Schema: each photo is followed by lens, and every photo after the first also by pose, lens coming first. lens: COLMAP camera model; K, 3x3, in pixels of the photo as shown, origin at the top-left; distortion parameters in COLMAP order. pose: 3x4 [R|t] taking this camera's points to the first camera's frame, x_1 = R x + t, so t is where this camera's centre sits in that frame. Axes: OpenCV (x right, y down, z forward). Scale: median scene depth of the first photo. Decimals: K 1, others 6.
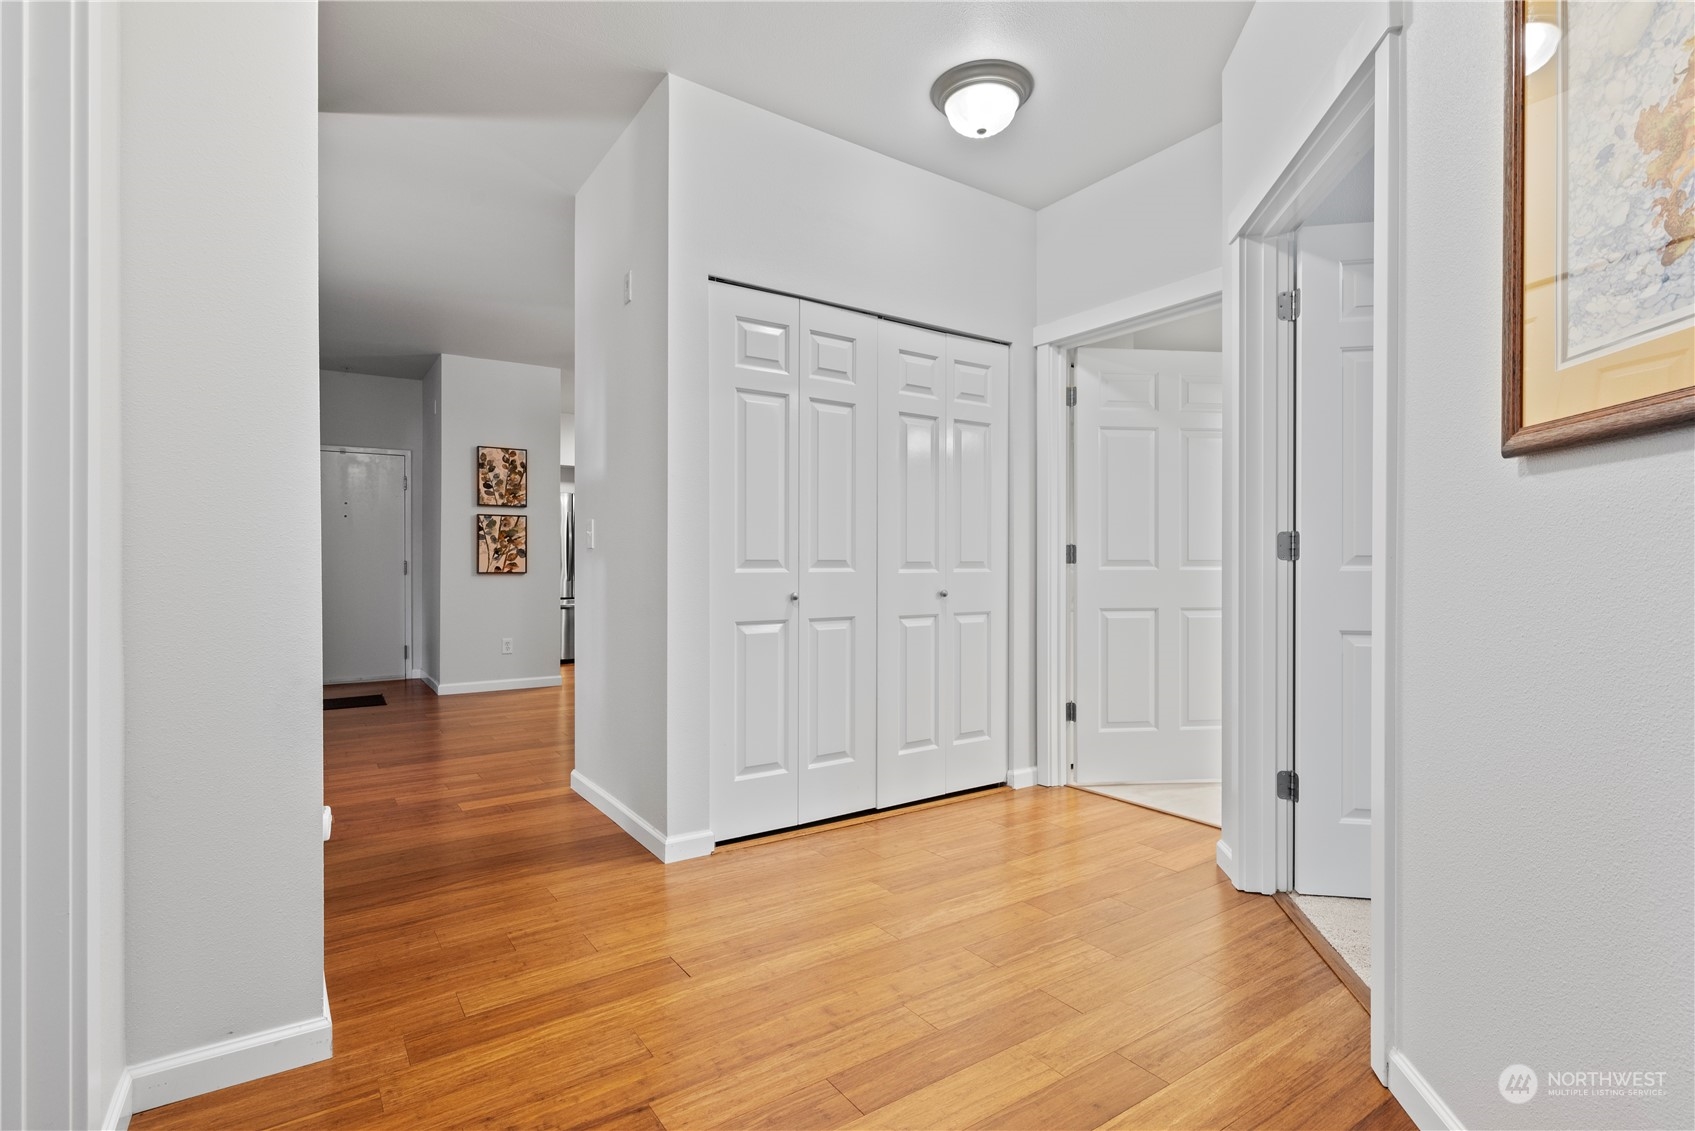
lens RADIAL K [[807.0, 0, 845.2], [0, 807.0, 563.8], [0, 0, 1]] dist [-0.003351, -0.000191]
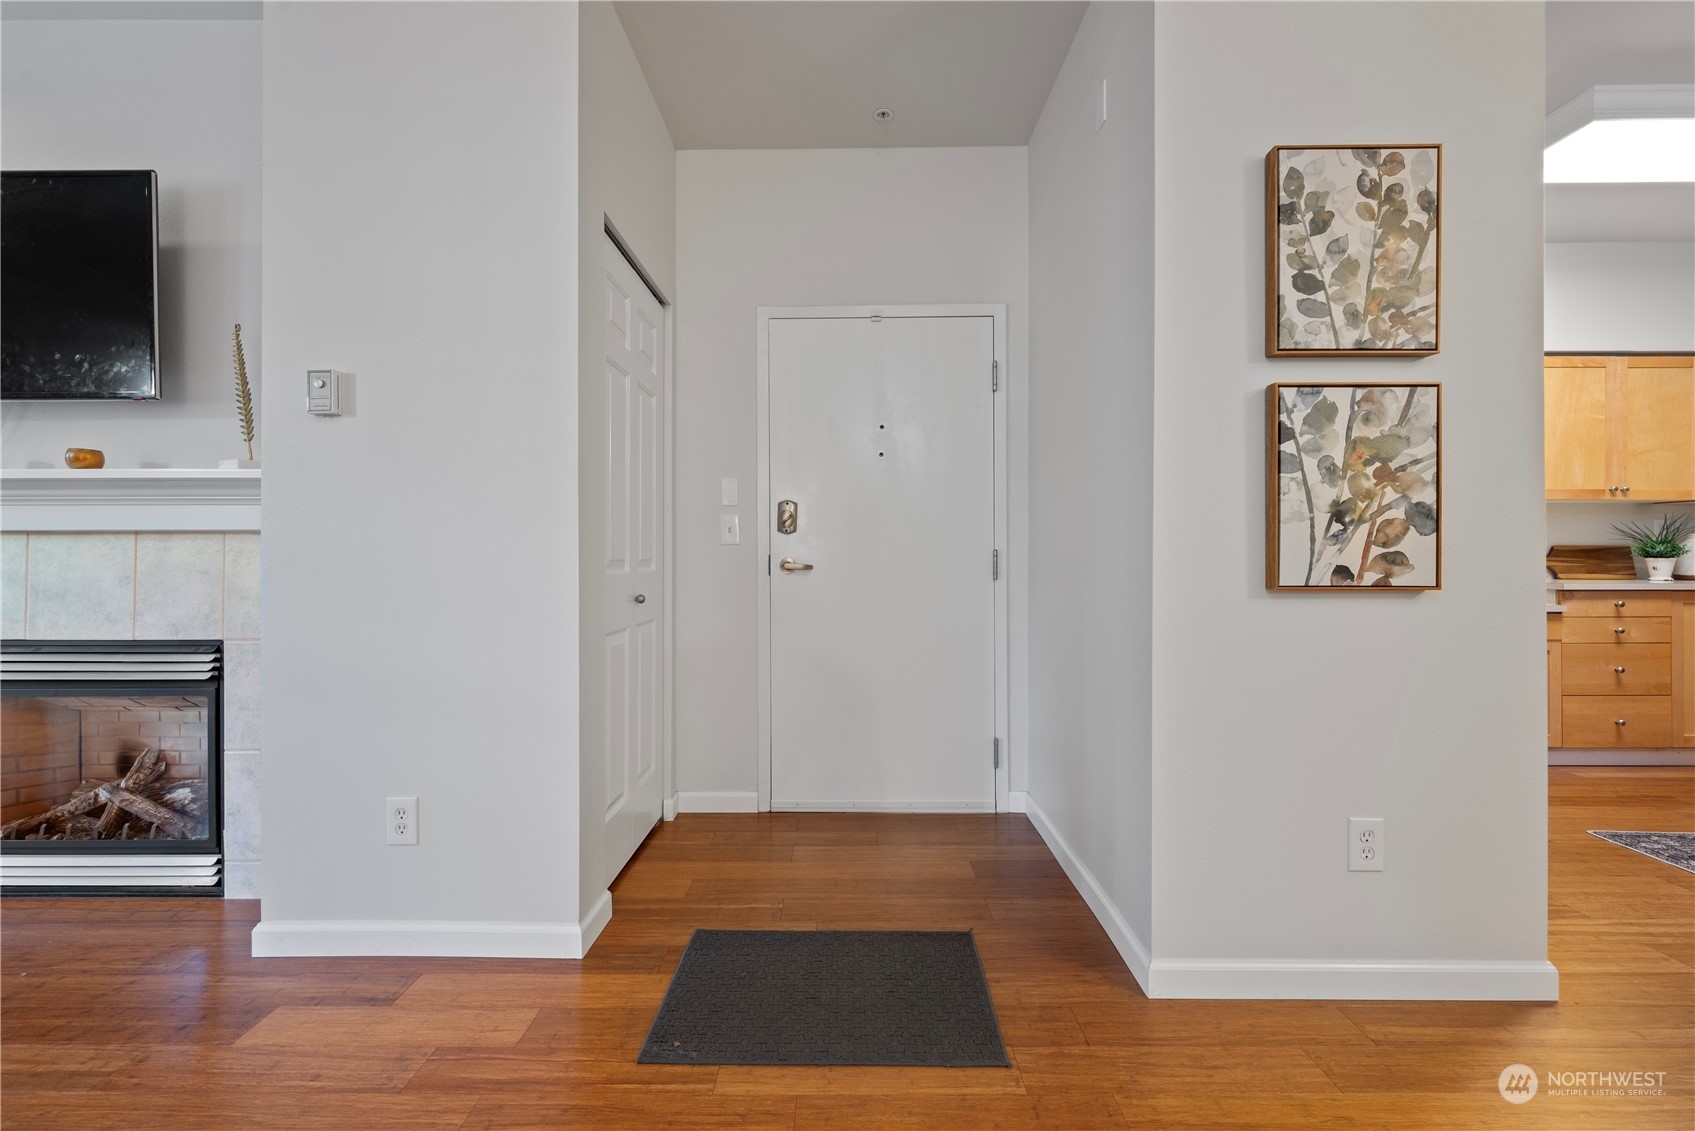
lens RADIAL K [[707.4, 0, 845.6], [0, 707.4, 558.9], [0, 0, 1]] dist [0.002050, 0.000448]
pose [[0.822632, 0.003009, -0.568566, -0.430667], [-0.000867, 0.999991, 0.004038, 0.000127], [0.568573, -0.002829, 0.822628, 0.693236]]
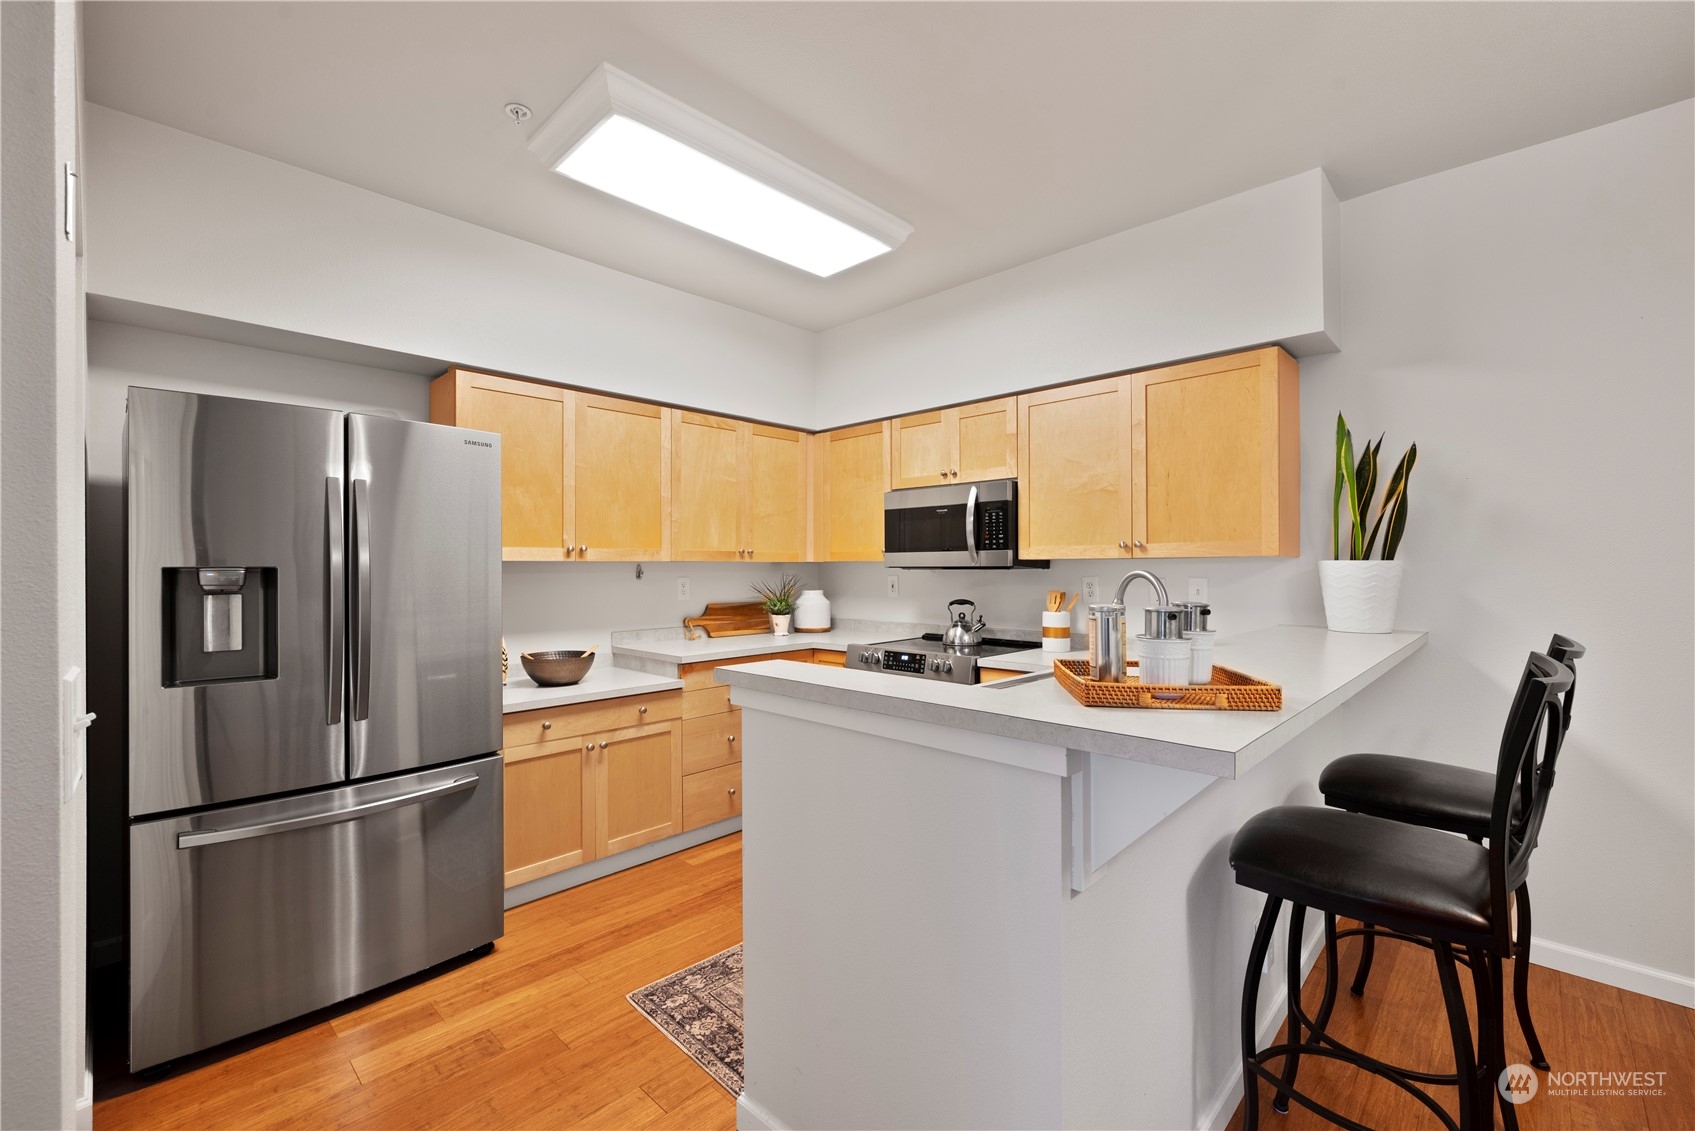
lens RADIAL K [[707.4, 0, 854.8], [0, 707.4, 565.3], [0, 0, 1]] dist [0.002050, 0.000448]
pose [[0.979531, 0.000231, 0.201292, -0.363784], [-0.000280, 1.000000, 0.000218, -0.018249], [-0.201292, -0.000270, 0.979531, 0.792473]]
